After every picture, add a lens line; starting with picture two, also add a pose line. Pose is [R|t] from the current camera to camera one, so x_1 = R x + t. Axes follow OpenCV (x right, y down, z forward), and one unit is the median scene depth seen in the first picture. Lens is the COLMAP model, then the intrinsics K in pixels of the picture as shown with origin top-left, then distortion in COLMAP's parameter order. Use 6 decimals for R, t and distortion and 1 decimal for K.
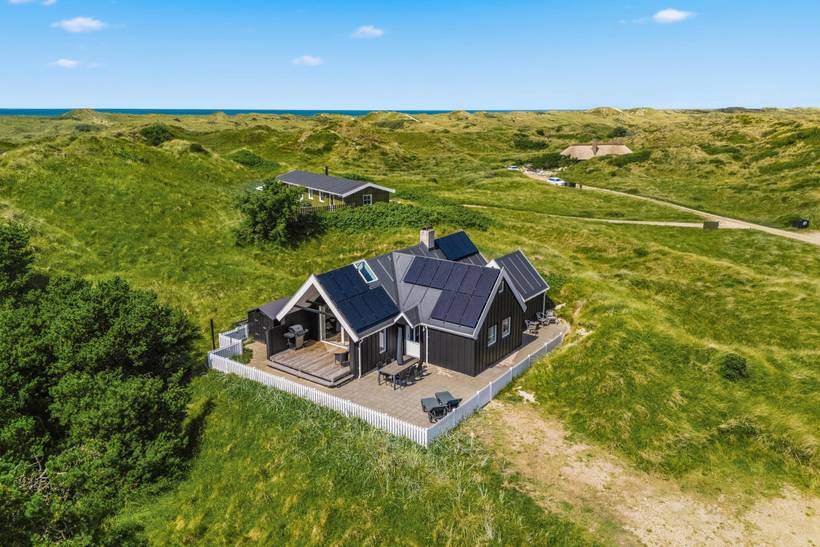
lens RADIAL K [[608.8, 0, 403.2], [0, 608.8, 272.9], [0, 0, 1]] dist [0.037889, -0.008995]
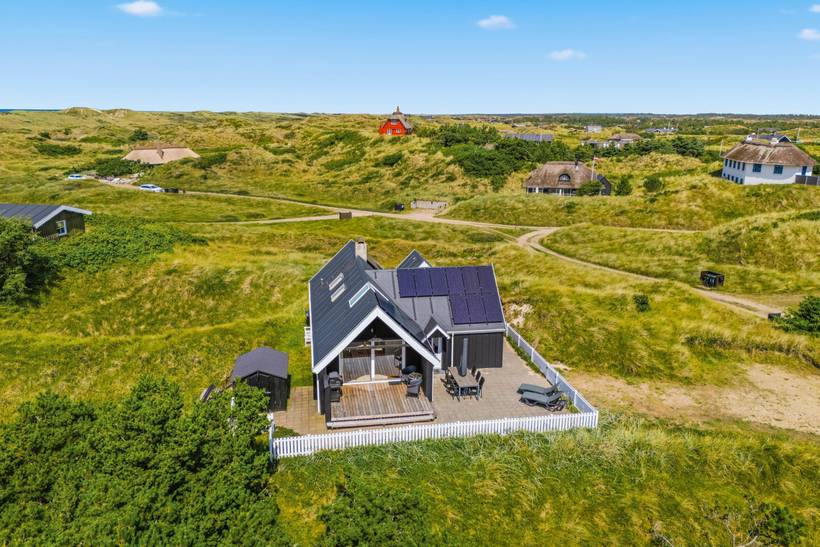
lens RADIAL K [[608.8, 0, 408.9], [0, 608.8, 269.8], [0, 0, 1]] dist [0.037889, -0.008995]
pose [[0.681139, -0.171213, 0.711853, -0.699360], [0.176505, 0.981996, 0.067298, -0.094532], [-0.710560, 0.079807, 0.699096, 0.345218]]
